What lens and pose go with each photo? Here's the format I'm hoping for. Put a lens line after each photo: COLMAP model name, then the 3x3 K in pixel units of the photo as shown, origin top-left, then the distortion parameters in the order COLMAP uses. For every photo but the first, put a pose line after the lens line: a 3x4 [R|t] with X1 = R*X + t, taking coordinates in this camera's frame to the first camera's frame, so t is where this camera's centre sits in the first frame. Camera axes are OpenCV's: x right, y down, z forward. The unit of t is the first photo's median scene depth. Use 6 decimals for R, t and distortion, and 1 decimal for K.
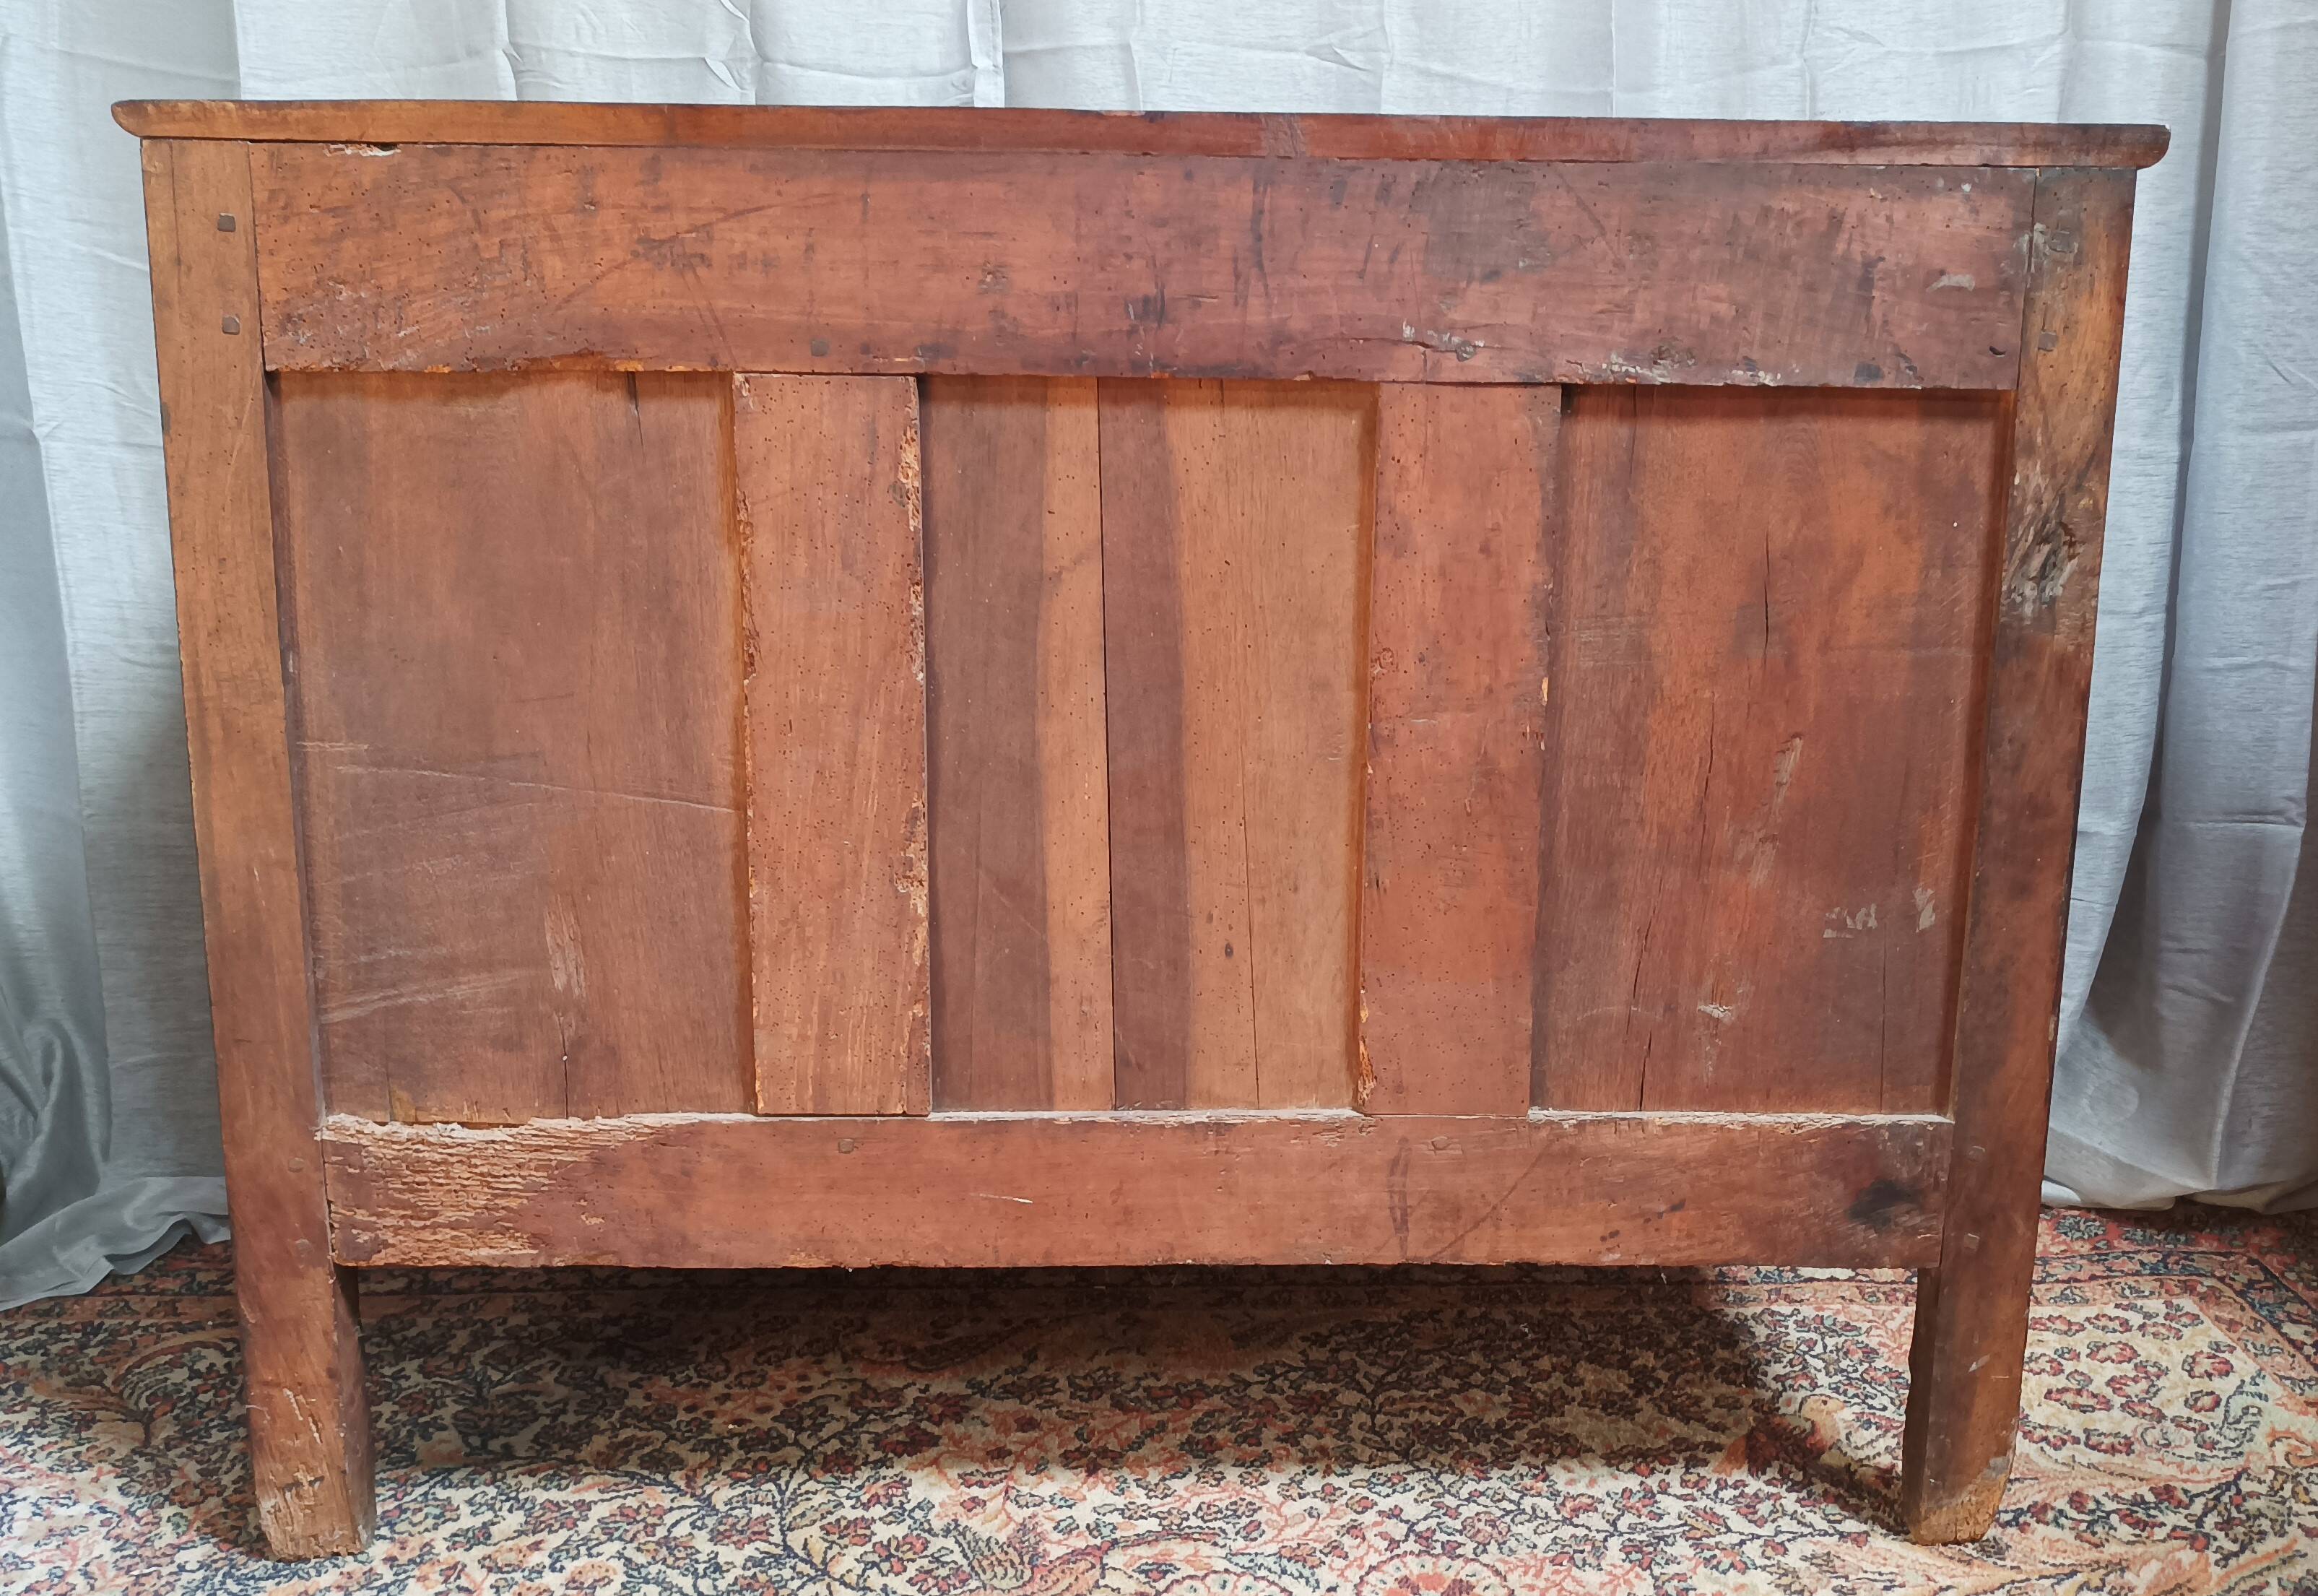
lens RADIAL K [[2094.3, 0, 1217.2], [0, 2094.3, 803.8], [0, 0, 1]] dist [0.003256, 0.025407]
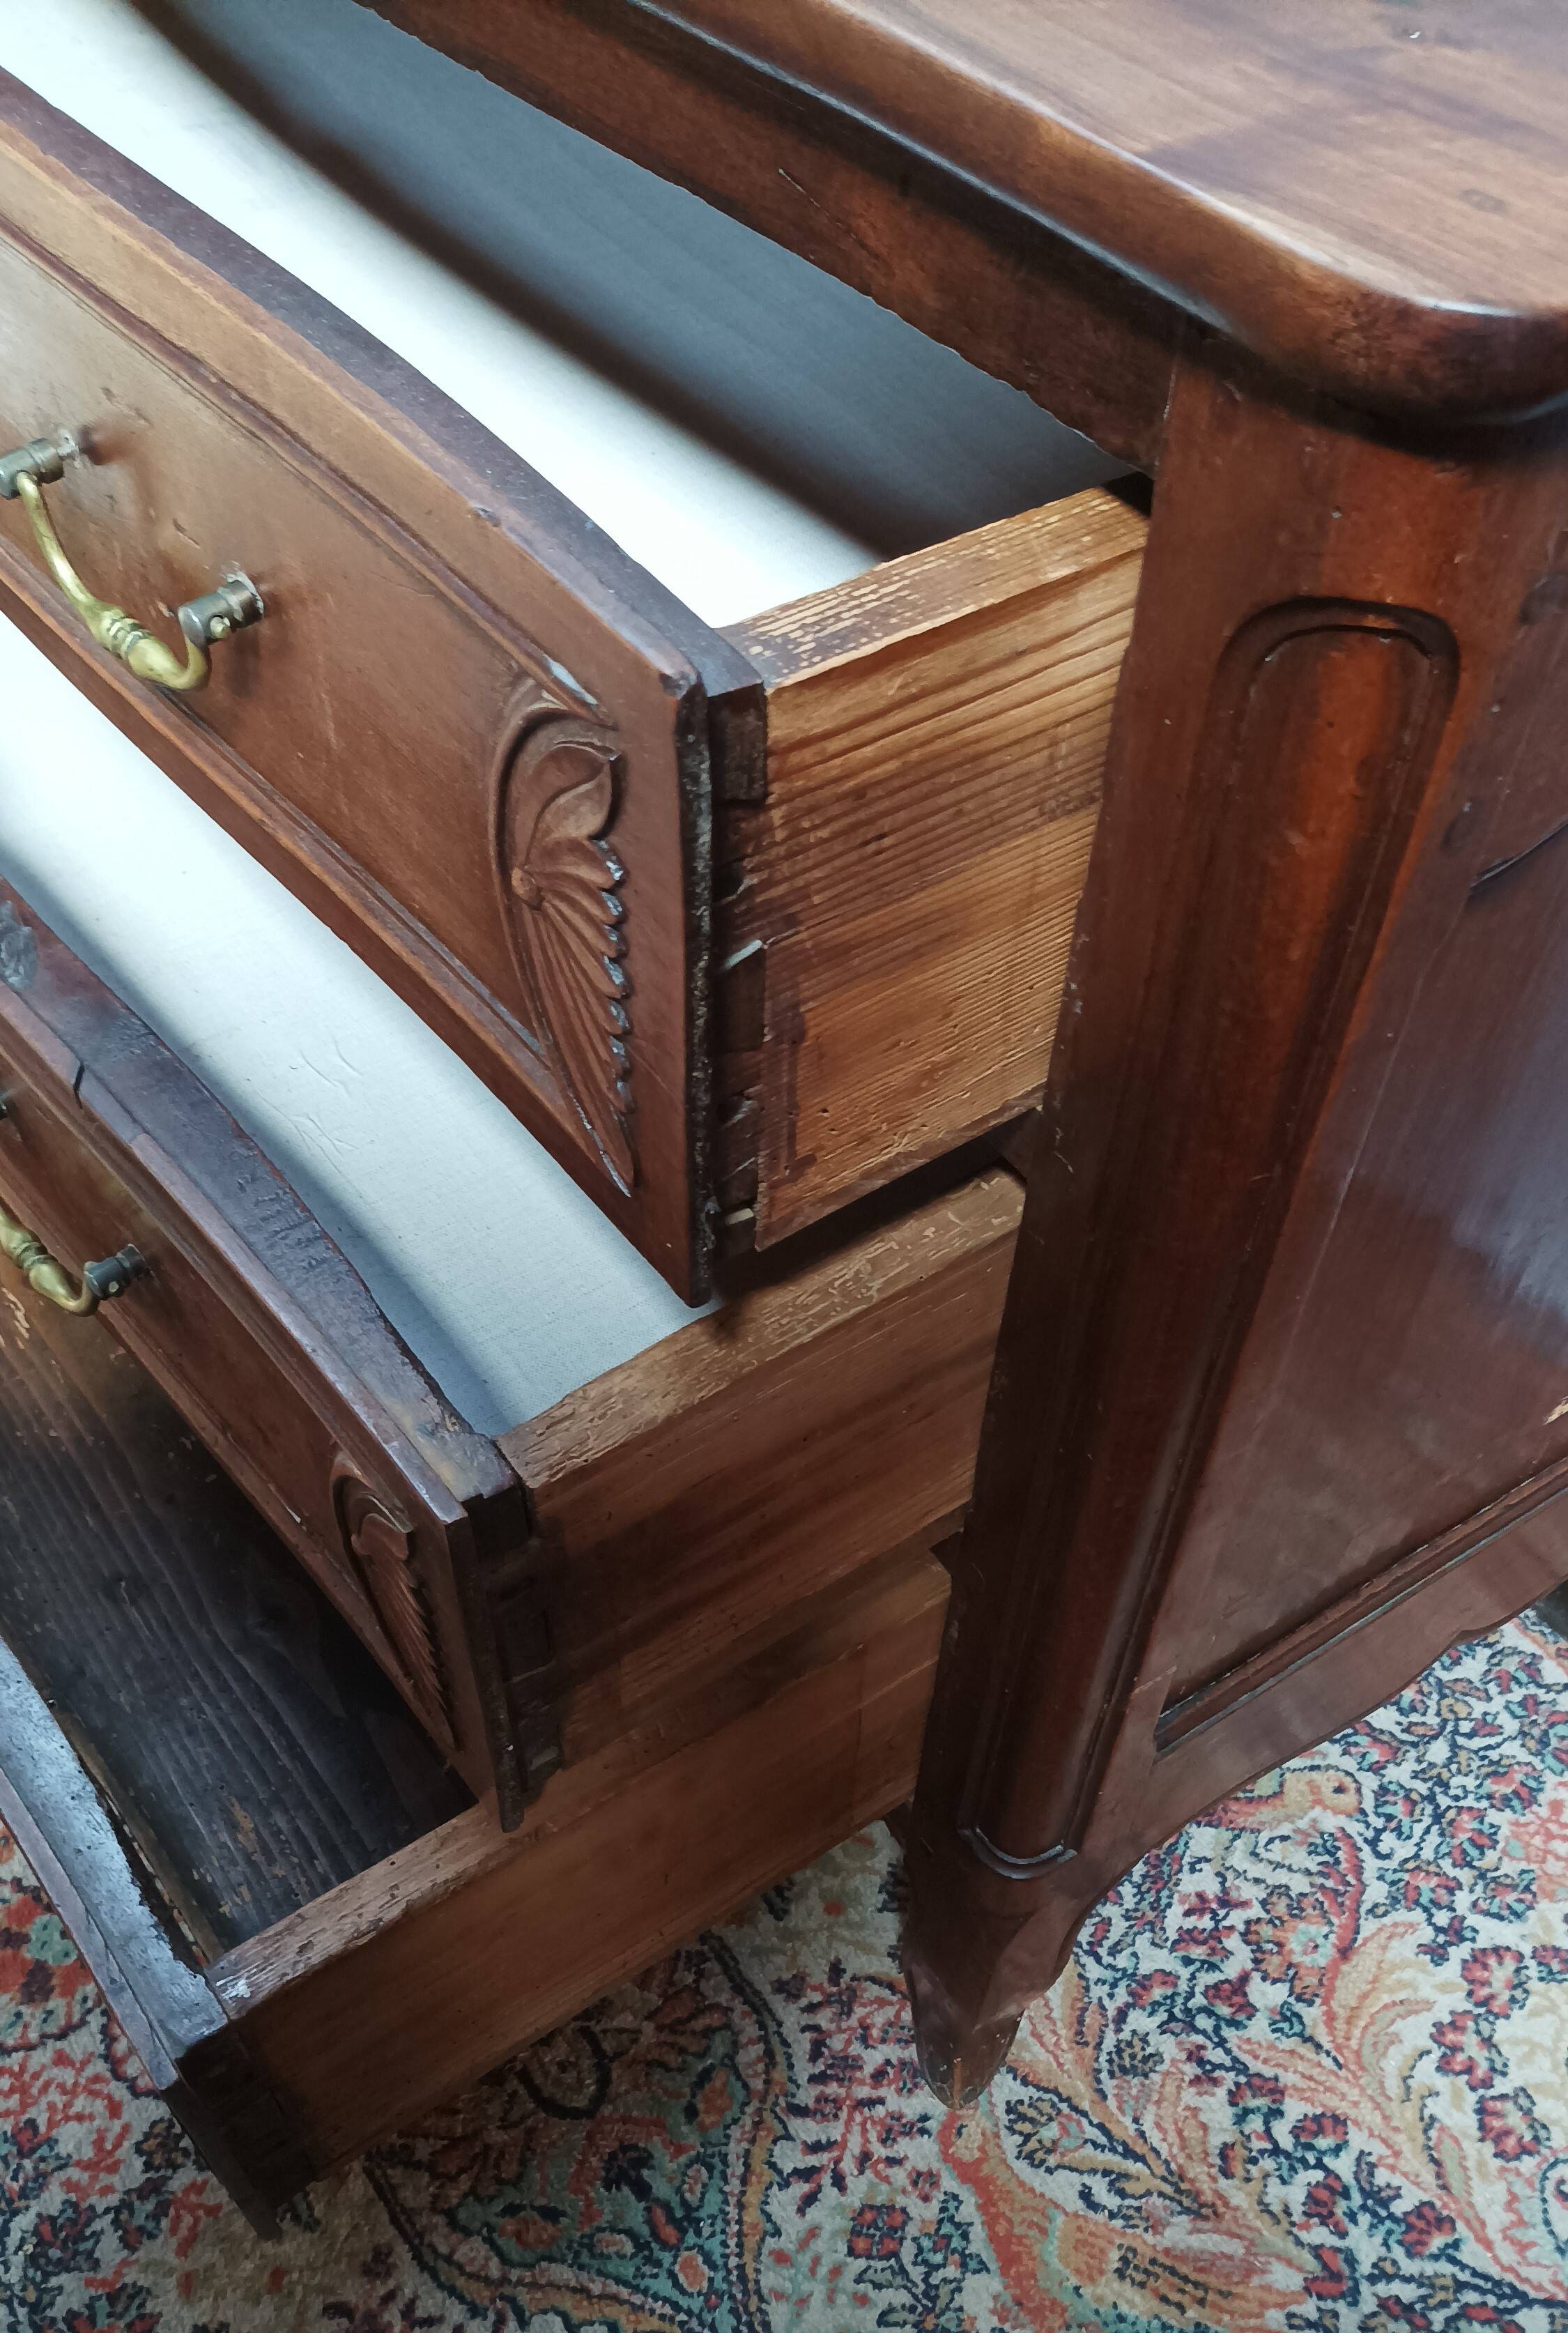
lens RADIAL K [[2085.0, 0, 834.2], [0, 2085.0, 1353.1], [0, 0, 1]] dist [0.027121, -0.015611]
pose [[0.567224, 0.655040, -0.499178, 0.467818], [-0.208354, 0.700540, 0.682519, -0.310495], [0.796772, -0.283136, 0.533843, 0.502323]]
